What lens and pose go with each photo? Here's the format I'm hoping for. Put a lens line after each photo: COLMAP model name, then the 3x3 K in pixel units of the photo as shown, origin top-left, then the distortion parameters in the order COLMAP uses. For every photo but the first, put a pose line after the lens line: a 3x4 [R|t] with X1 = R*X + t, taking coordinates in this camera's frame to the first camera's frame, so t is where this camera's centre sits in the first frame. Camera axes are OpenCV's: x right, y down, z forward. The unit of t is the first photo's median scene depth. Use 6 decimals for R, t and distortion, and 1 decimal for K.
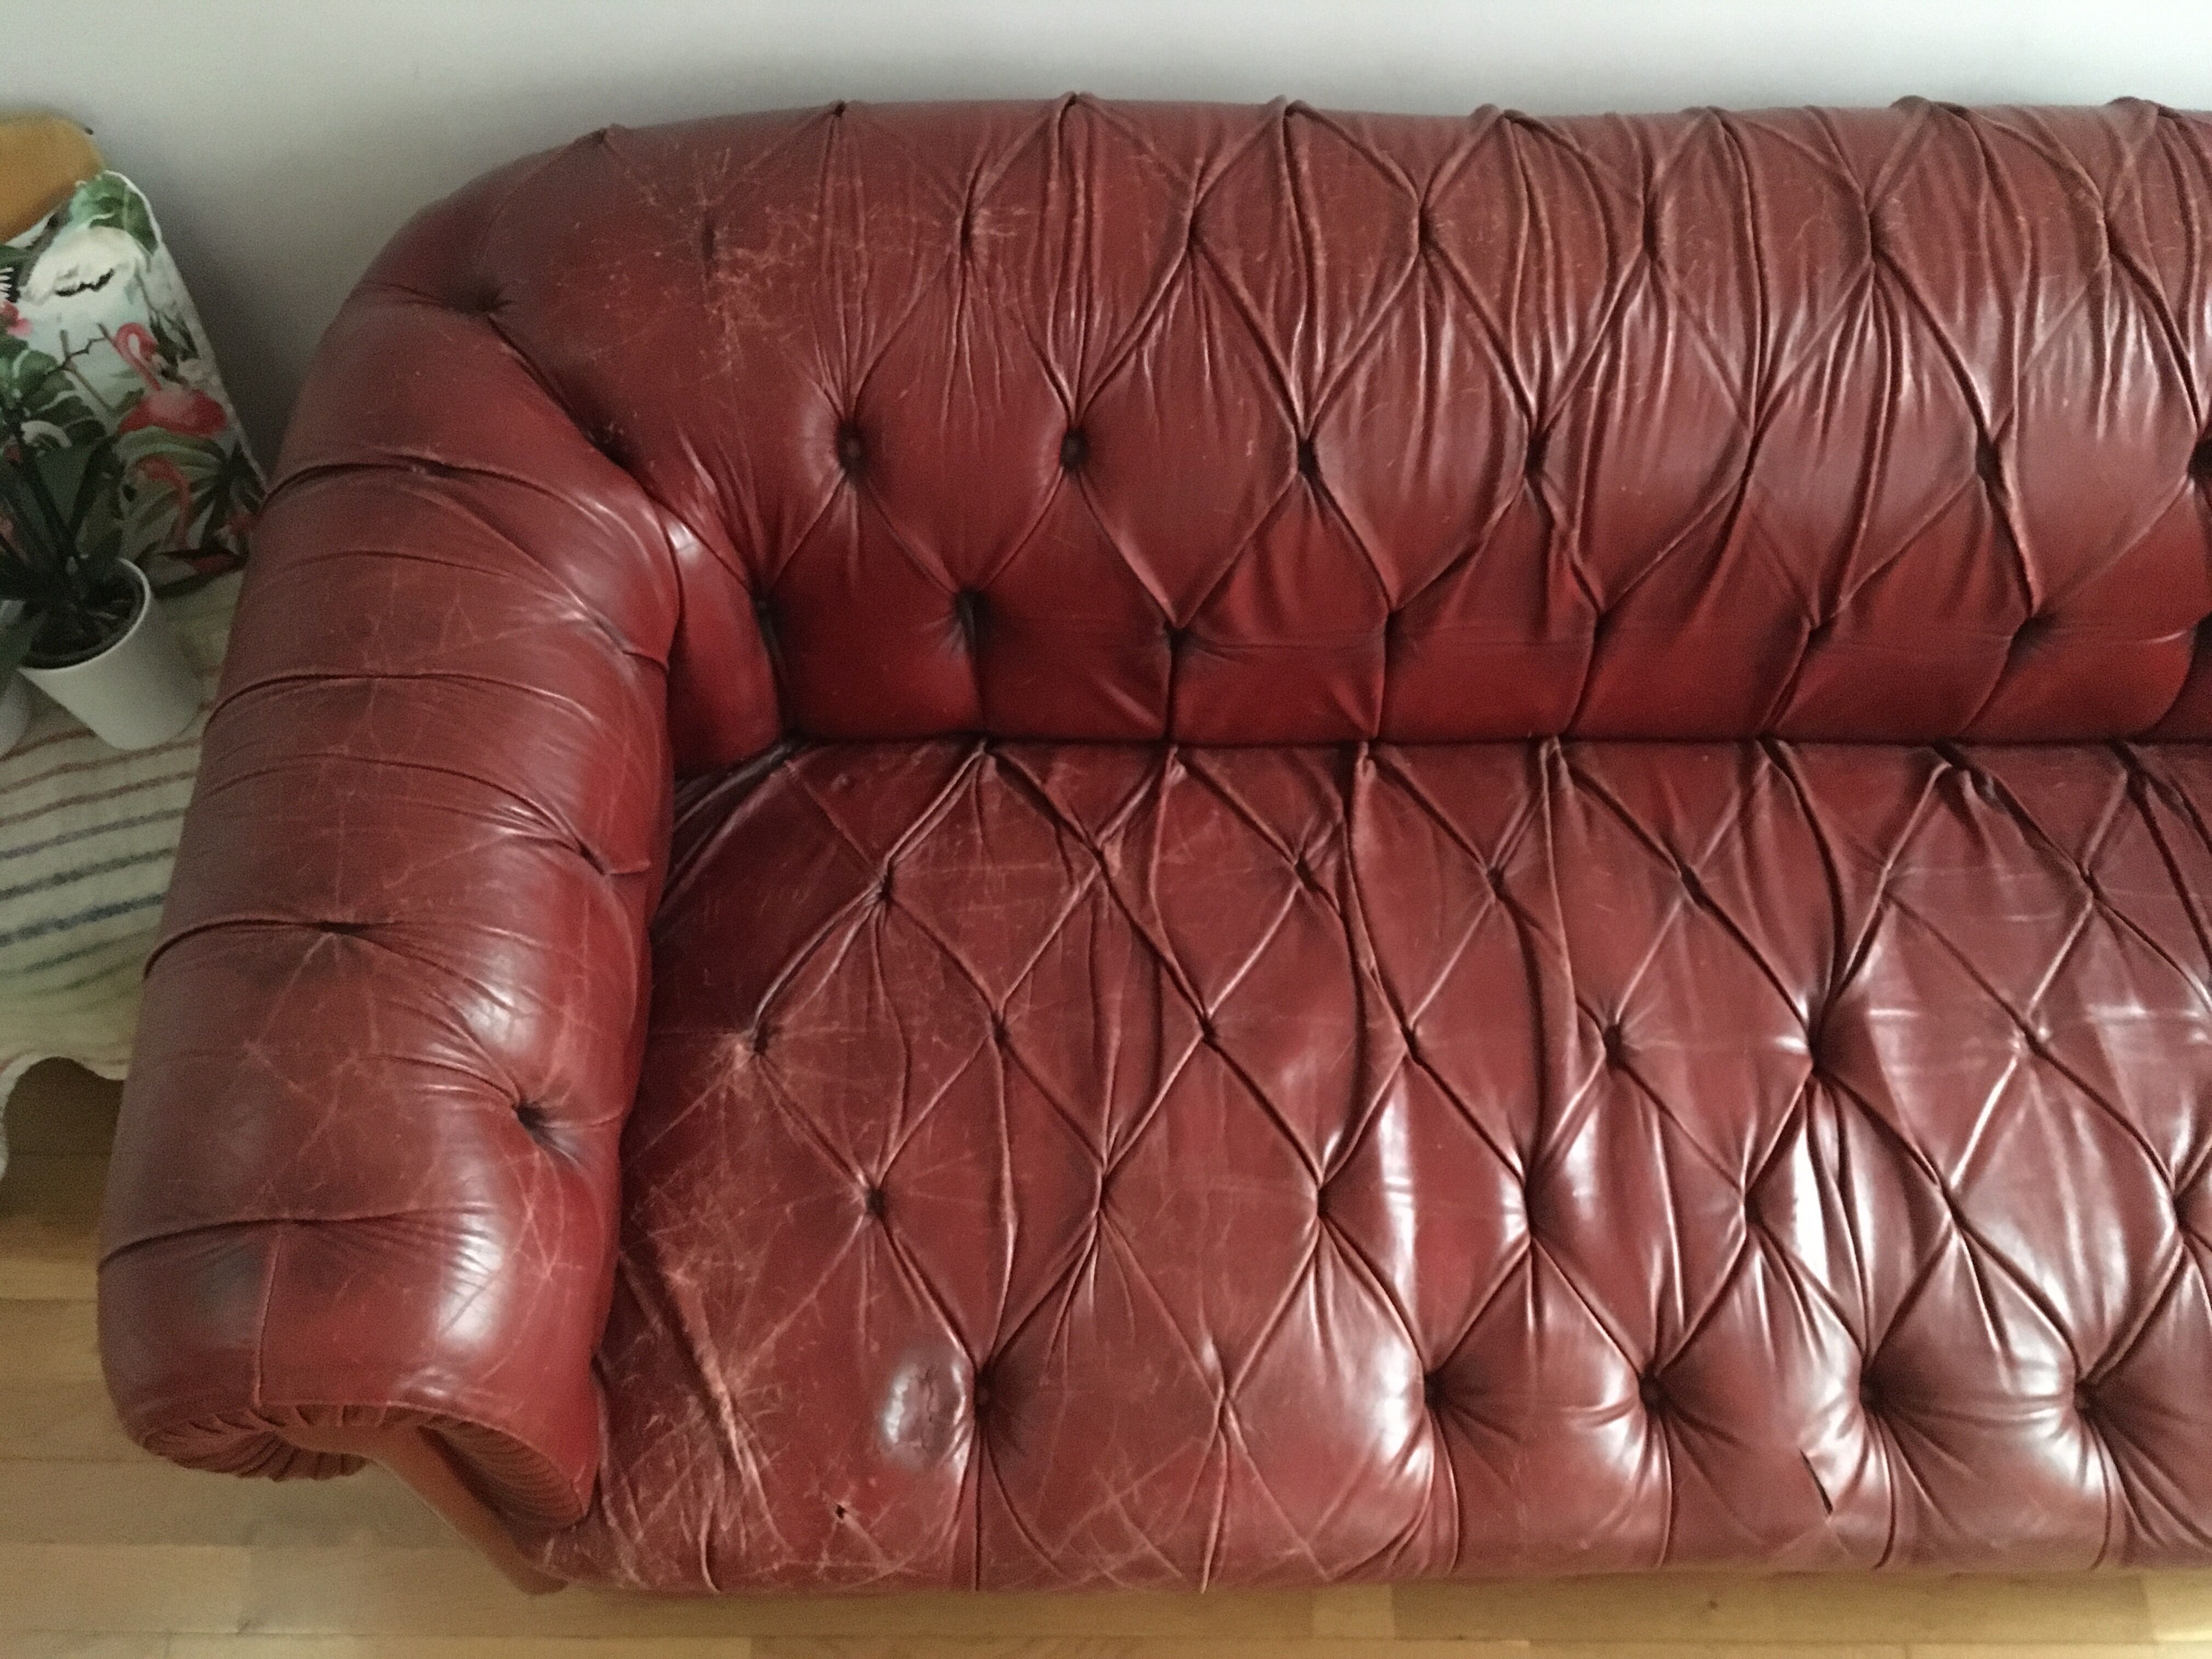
lens RADIAL K [[1890.2, 0, 1106.0], [0, 1890.2, 829.5], [0, 0, 1]] dist [0.074531, -0.097561]
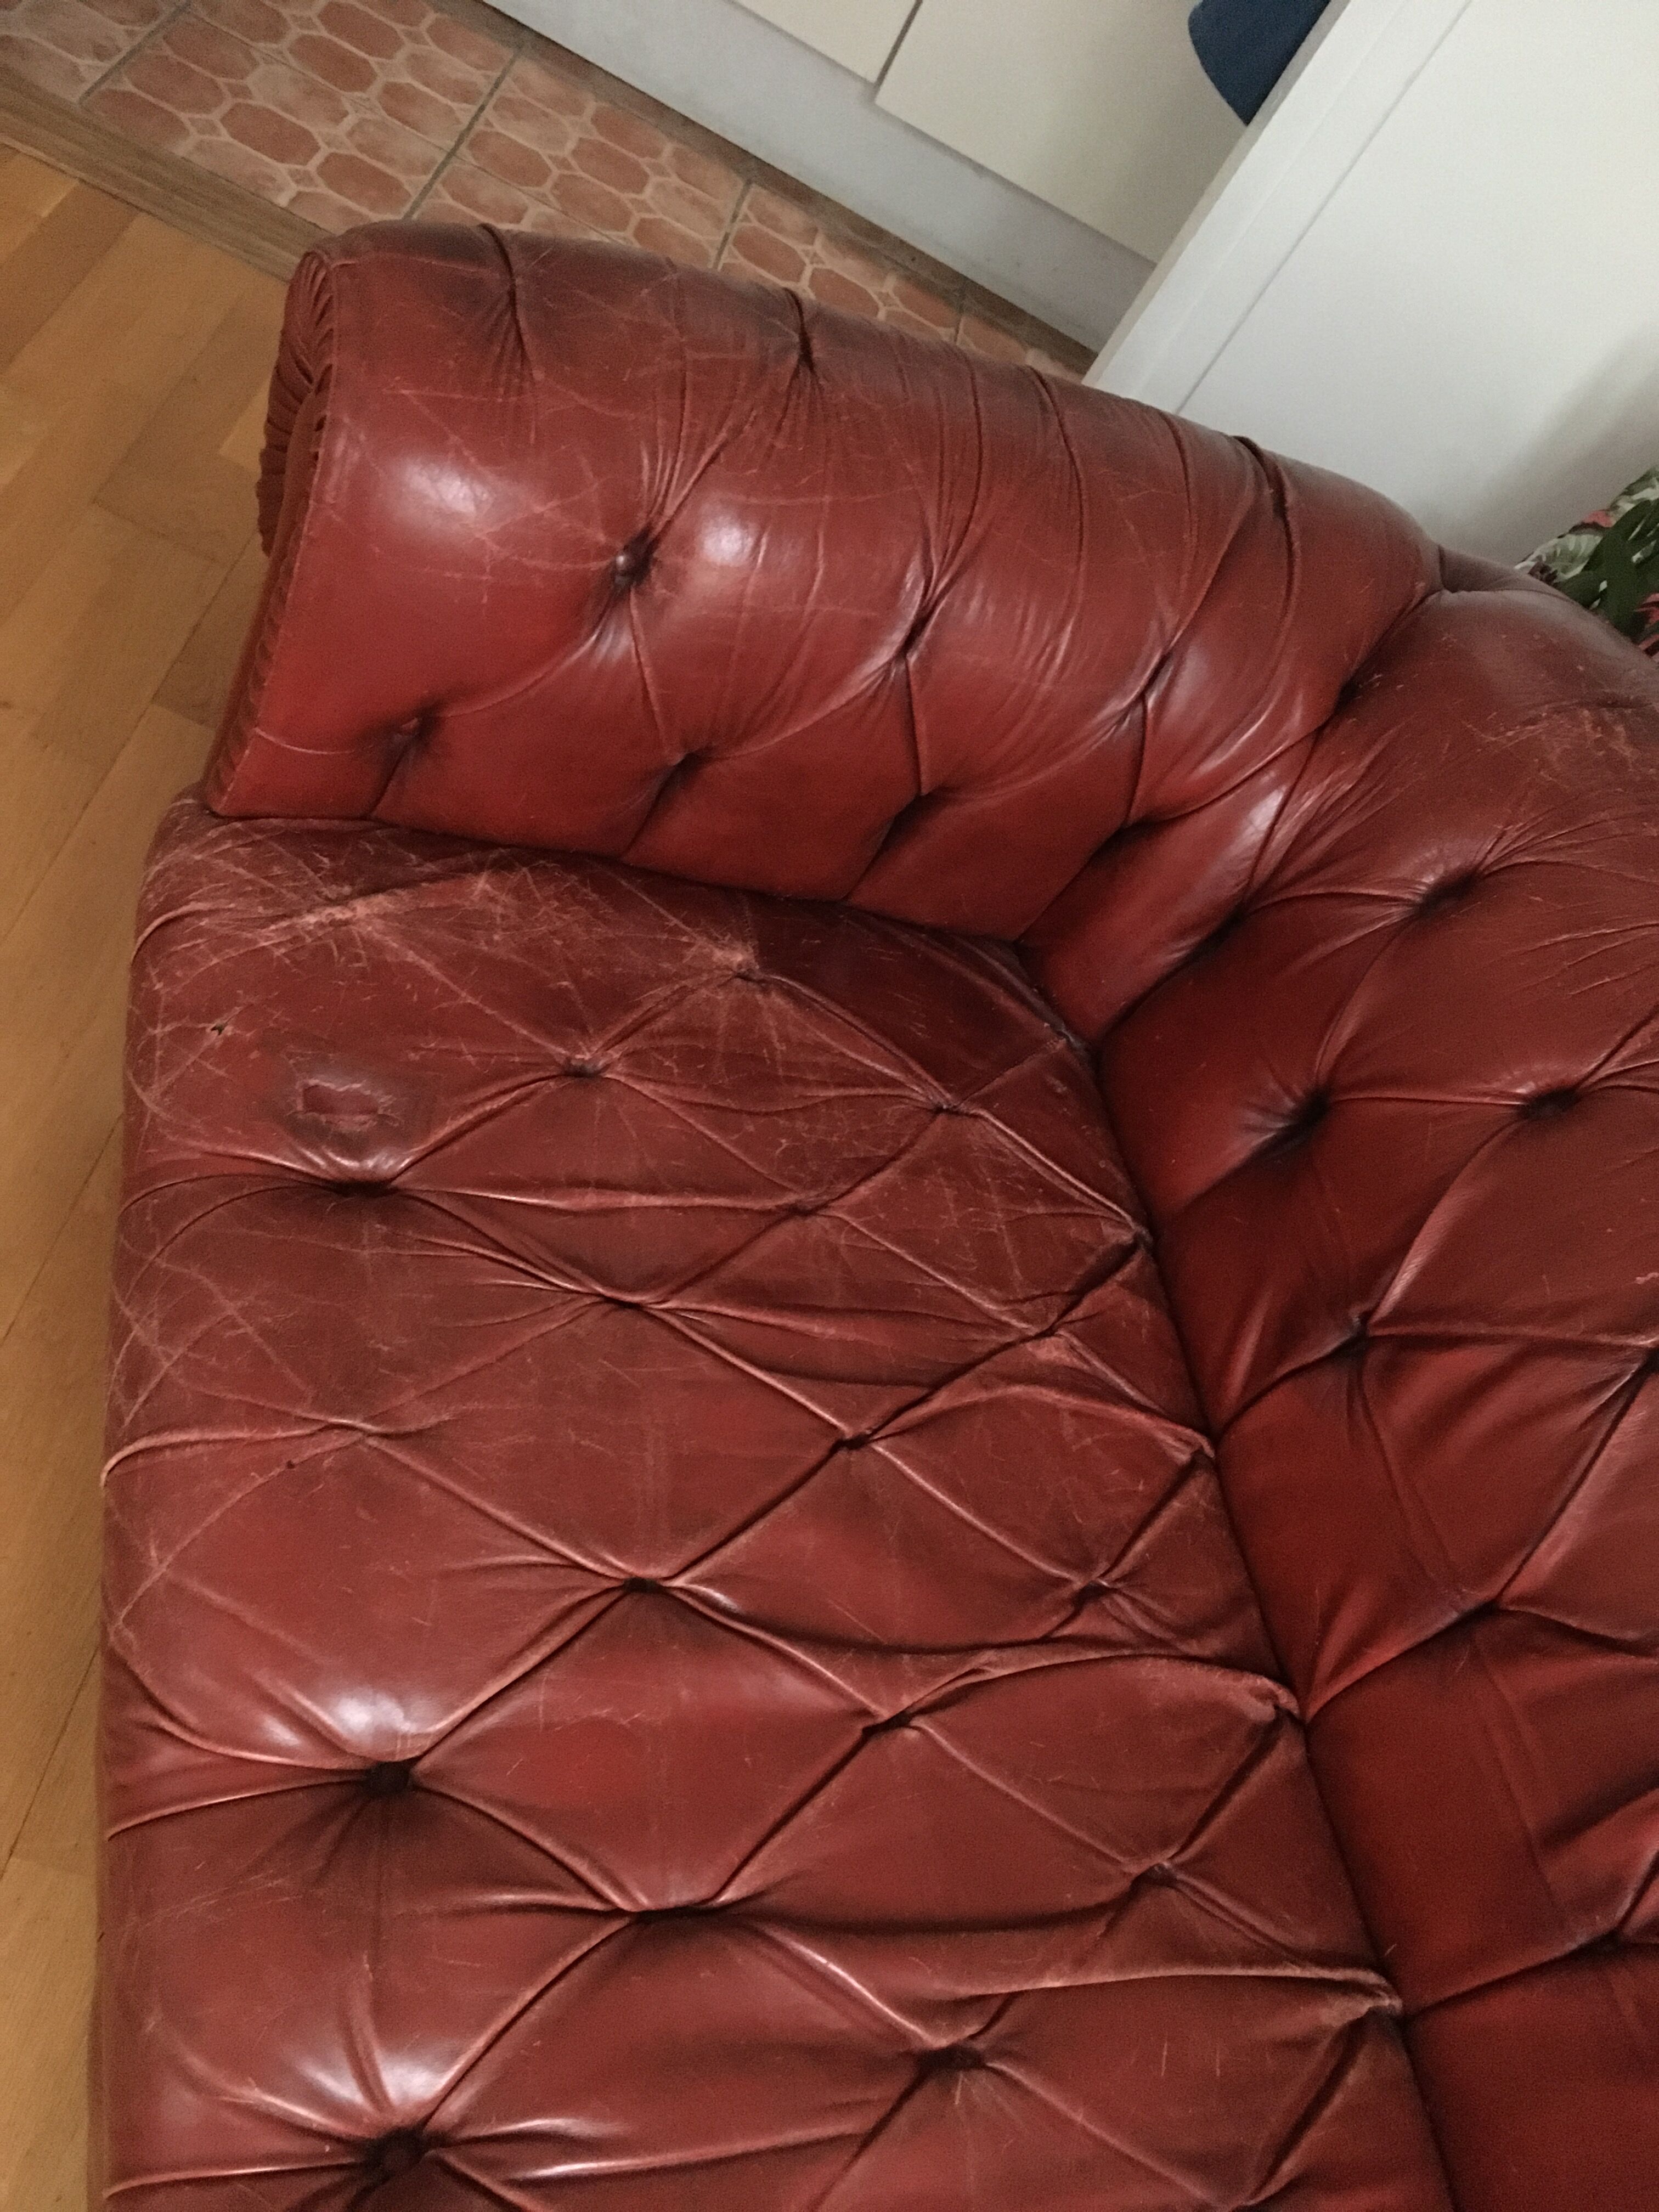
lens RADIAL K [[1916.9, 0, 840.6], [0, 1916.9, 1098.2], [0, 0, 1]] dist [0.079103, -0.094097]
pose [[0.177356, 0.794453, -0.580852, 0.397189], [-0.980440, 0.193812, -0.034280, 0.115482], [0.085342, 0.575570, 0.813287, 0.323589]]
